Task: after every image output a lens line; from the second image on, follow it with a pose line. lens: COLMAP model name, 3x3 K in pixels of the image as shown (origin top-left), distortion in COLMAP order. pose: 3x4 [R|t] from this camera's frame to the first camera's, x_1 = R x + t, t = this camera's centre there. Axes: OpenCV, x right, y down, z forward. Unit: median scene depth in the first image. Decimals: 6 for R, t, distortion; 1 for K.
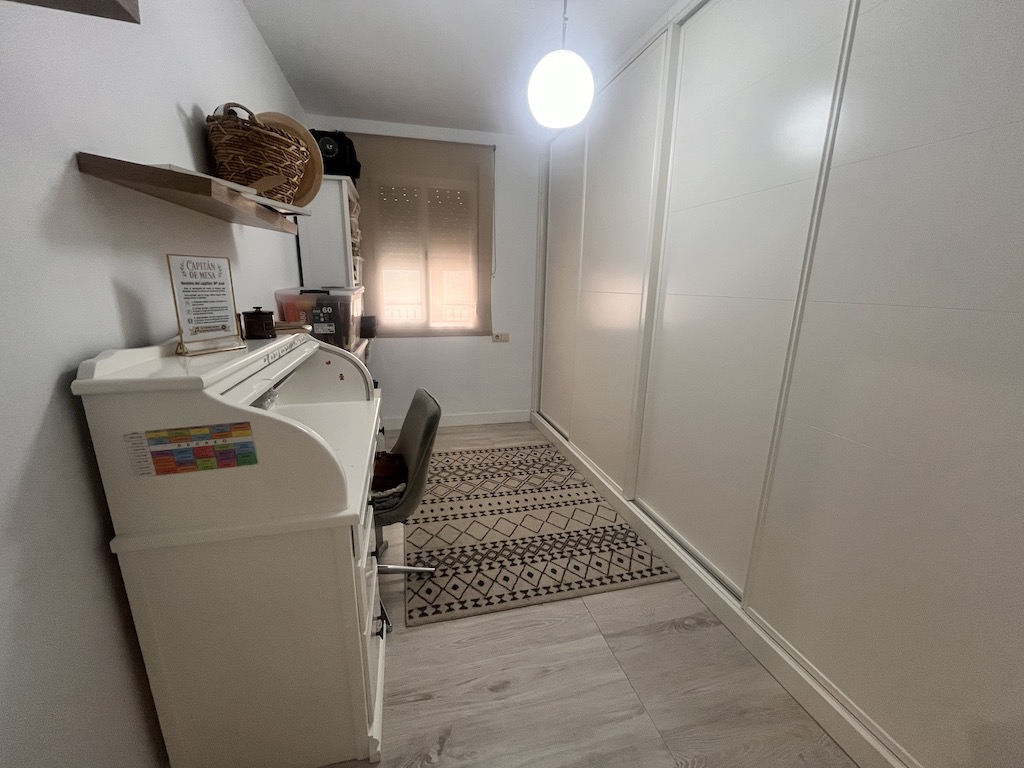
lens RADIAL K [[417.4, 0, 511.8], [0, 417.4, 386.7], [0, 0, 1]] dist [-0.002249, -0.000790]
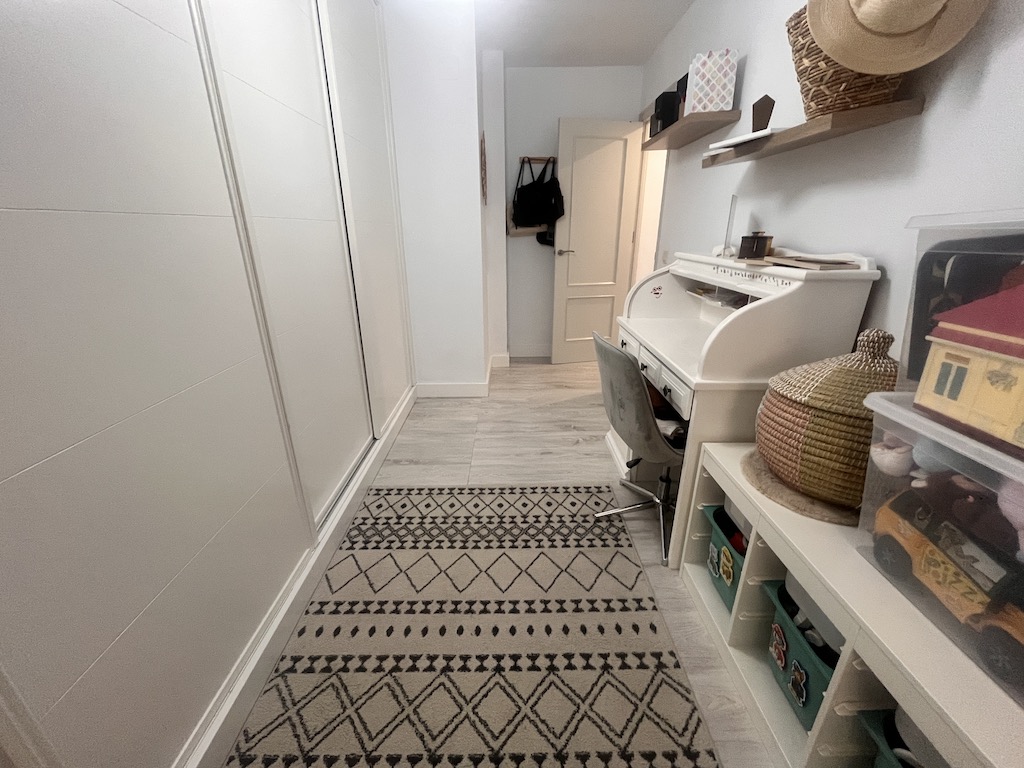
lens RADIAL K [[417.4, 0, 512.6], [0, 417.4, 383.0], [0, 0, 1]] dist [-0.002249, -0.000790]
pose [[-0.969520, -0.099652, 0.223830, -0.169442], [0.043799, 0.828343, 0.558506, -0.340665], [-0.241065, 0.551286, -0.798731, 1.509776]]
